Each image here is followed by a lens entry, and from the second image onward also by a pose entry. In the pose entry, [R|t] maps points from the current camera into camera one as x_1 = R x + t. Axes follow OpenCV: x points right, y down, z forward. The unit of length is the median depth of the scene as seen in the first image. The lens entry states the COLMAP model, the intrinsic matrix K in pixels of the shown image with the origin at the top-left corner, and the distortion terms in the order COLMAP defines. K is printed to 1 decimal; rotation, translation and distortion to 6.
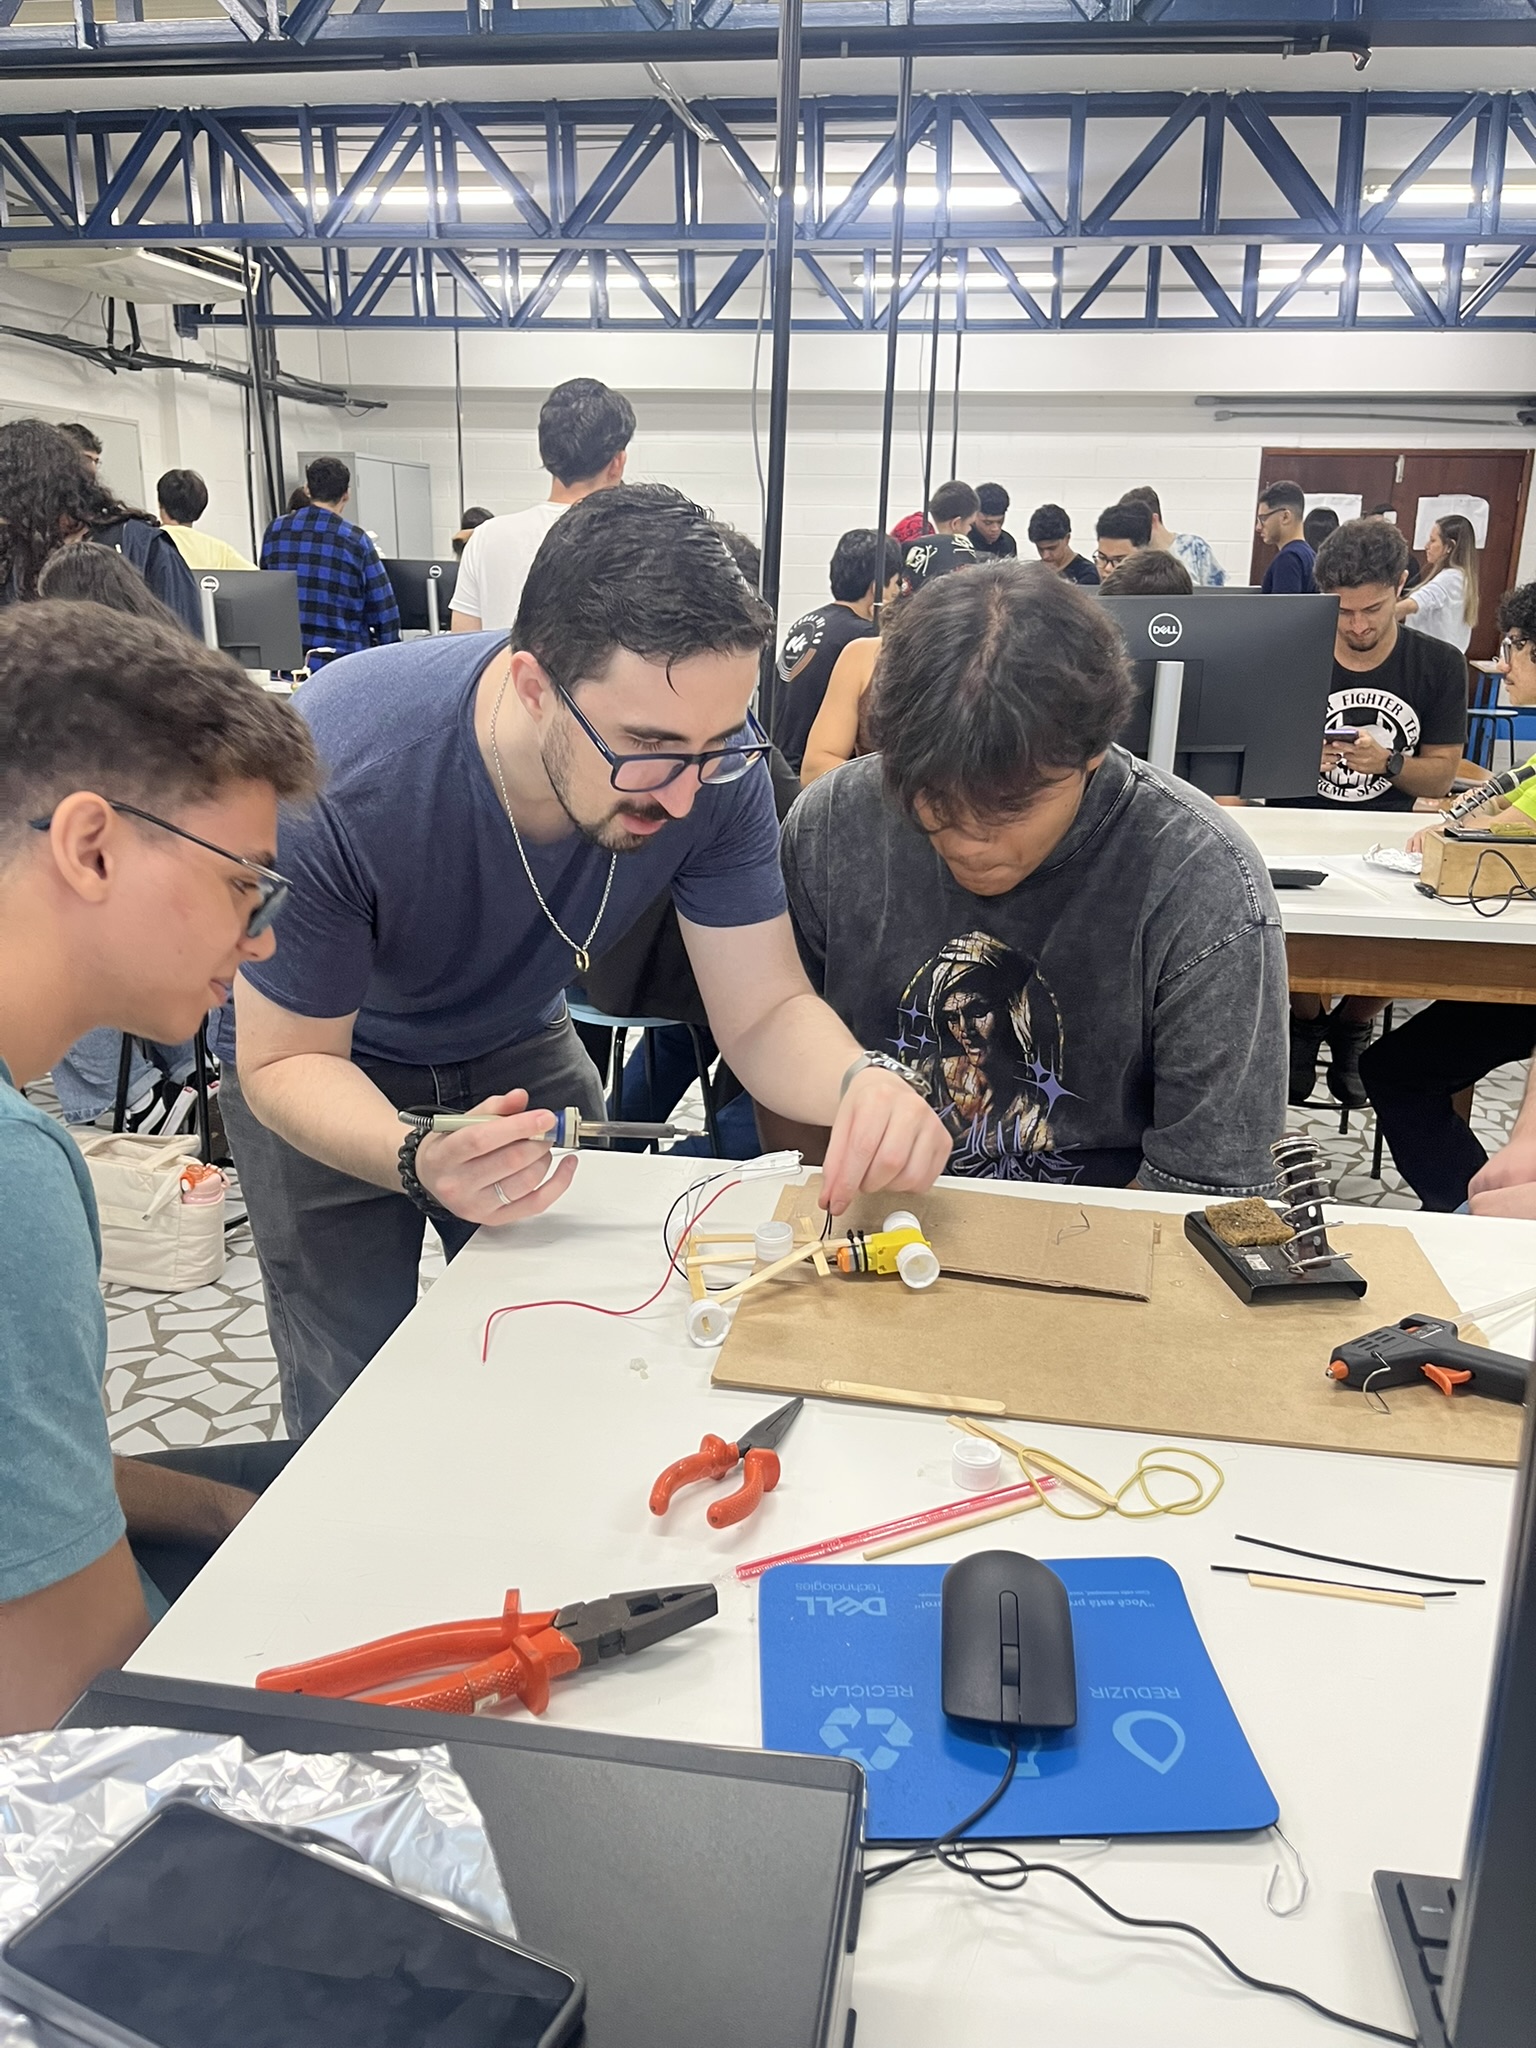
lens RADIAL K [[1473.6, 0, 768.0], [0, 1473.6, 1024.0], [0, 0, 1]] dist [0.058167, -0.071878]
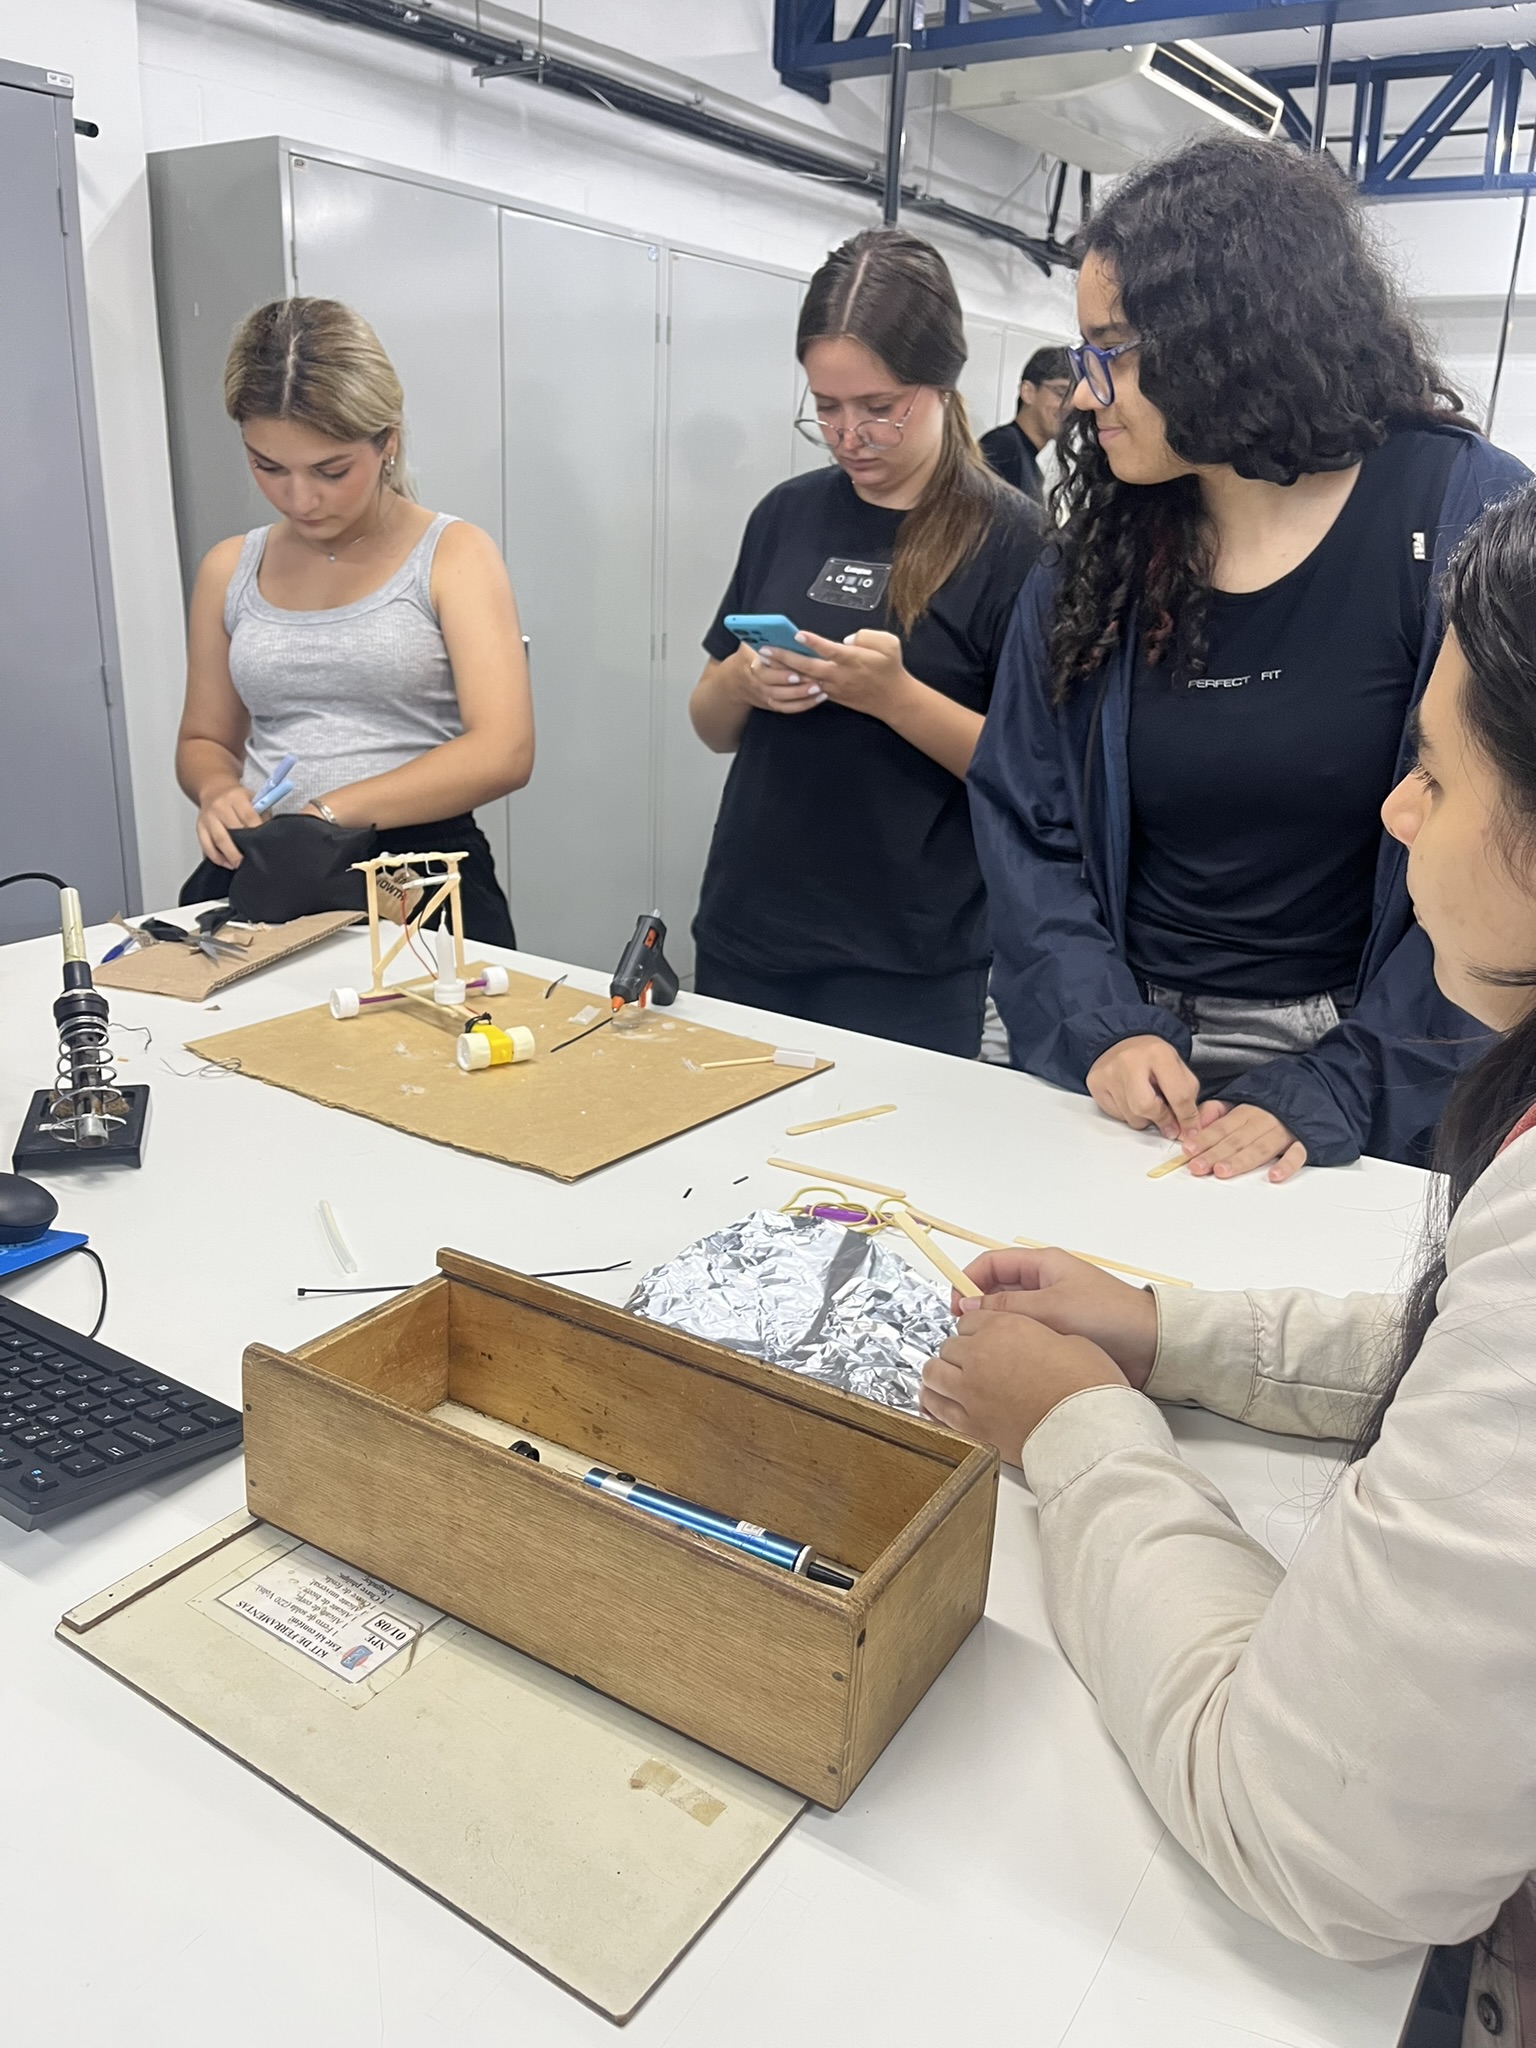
lens RADIAL K [[1473.6, 0, 768.0], [0, 1473.6, 1024.0], [0, 0, 1]] dist [0.058167, -0.071878]
pose [[0.895240, 0.147763, -0.420372, -0.281423], [-0.145015, 0.988673, 0.038694, -0.127684], [0.421327, 0.026319, 0.906527, 0.423548]]
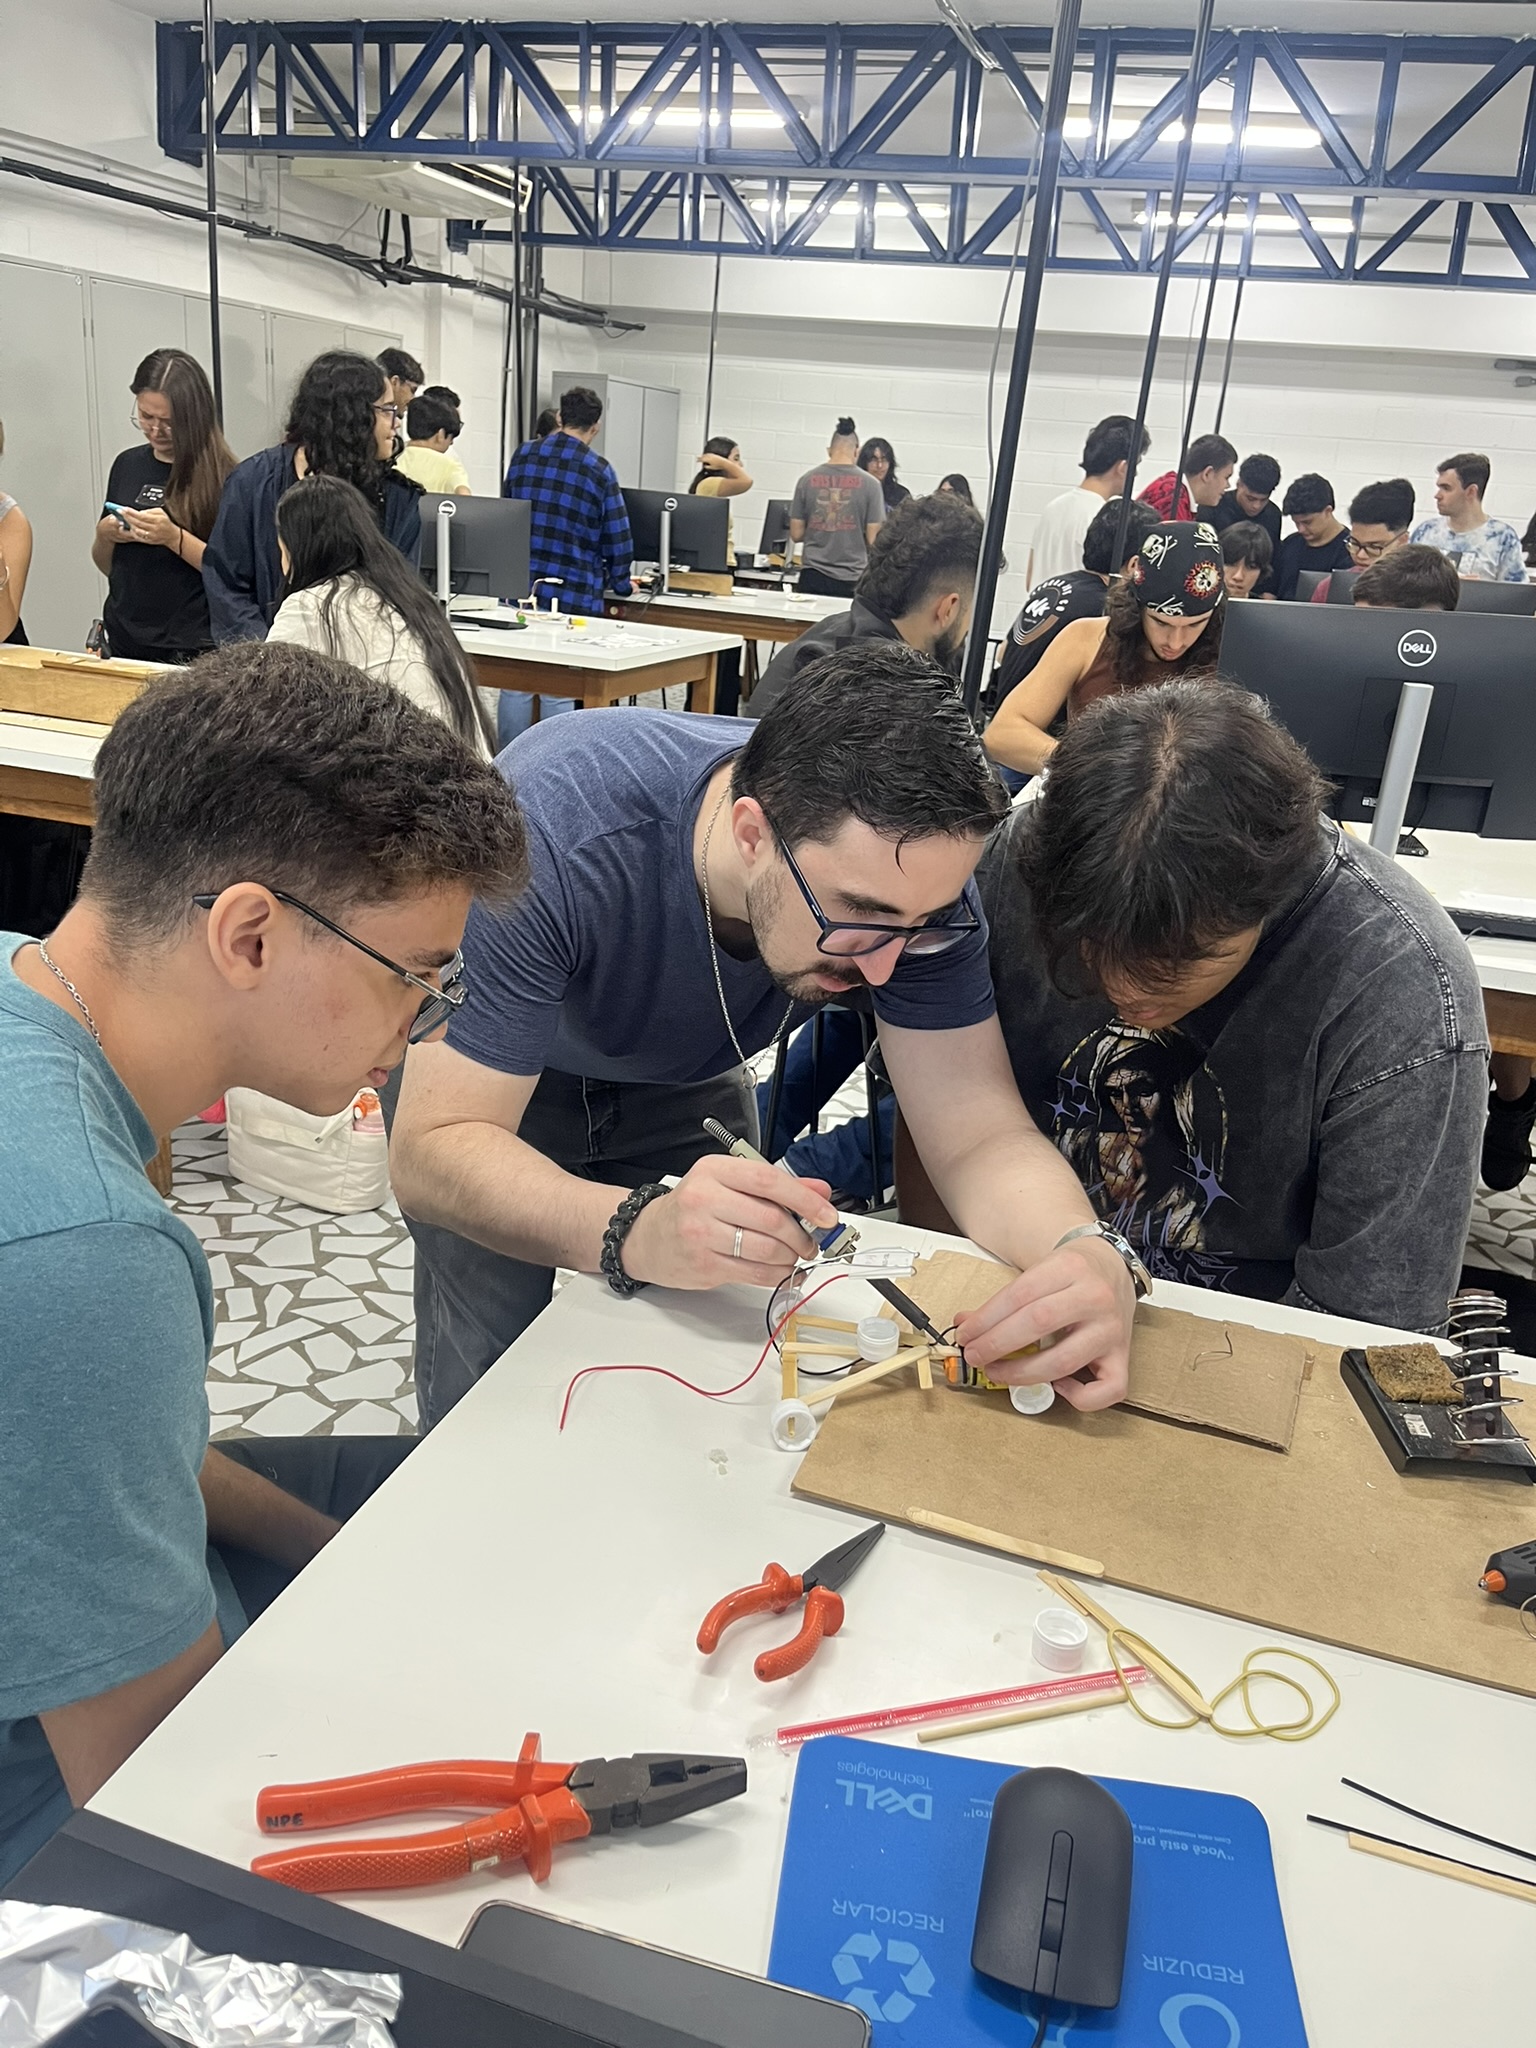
lens RADIAL K [[1473.6, 0, 768.0], [0, 1473.6, 1024.0], [0, 0, 1]] dist [0.058167, -0.071878]
pose [[0.986103, 0.106989, -0.127102, 0.005000], [-0.101687, 0.993681, 0.047508, -0.013394], [0.131381, -0.033923, 0.990751, 0.010582]]
